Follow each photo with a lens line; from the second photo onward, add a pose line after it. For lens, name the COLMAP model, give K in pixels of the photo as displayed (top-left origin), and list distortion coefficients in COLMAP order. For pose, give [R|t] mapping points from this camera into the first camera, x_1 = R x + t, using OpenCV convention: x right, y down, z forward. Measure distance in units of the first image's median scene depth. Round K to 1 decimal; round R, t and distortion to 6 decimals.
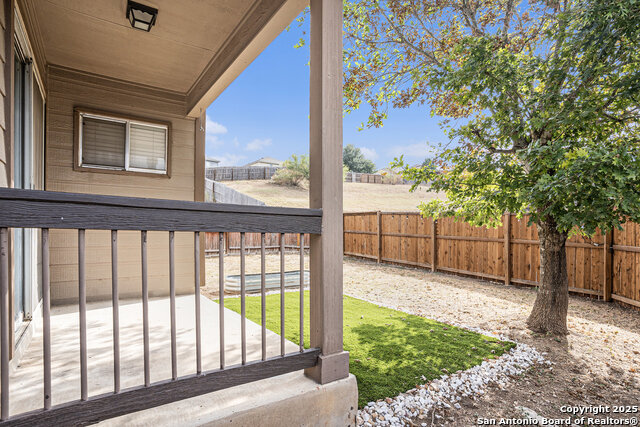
lens RADIAL K [[333.4, 0, 319.2], [0, 333.4, 232.7], [0, 0, 1]] dist [-0.118707, 0.064451]
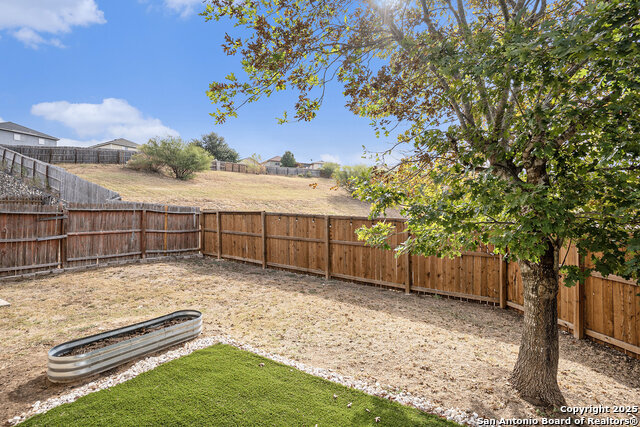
lens RADIAL K [[316.5, 0, 320.0], [0, 316.5, 213.5], [0, 0, 1]] dist [-0.052579, 0.000588]
pose [[0.914568, -0.003478, 0.404418, -0.033784], [0.011542, 0.999780, -0.017502, -0.049835], [-0.404268, 0.020674, 0.914407, 0.171982]]
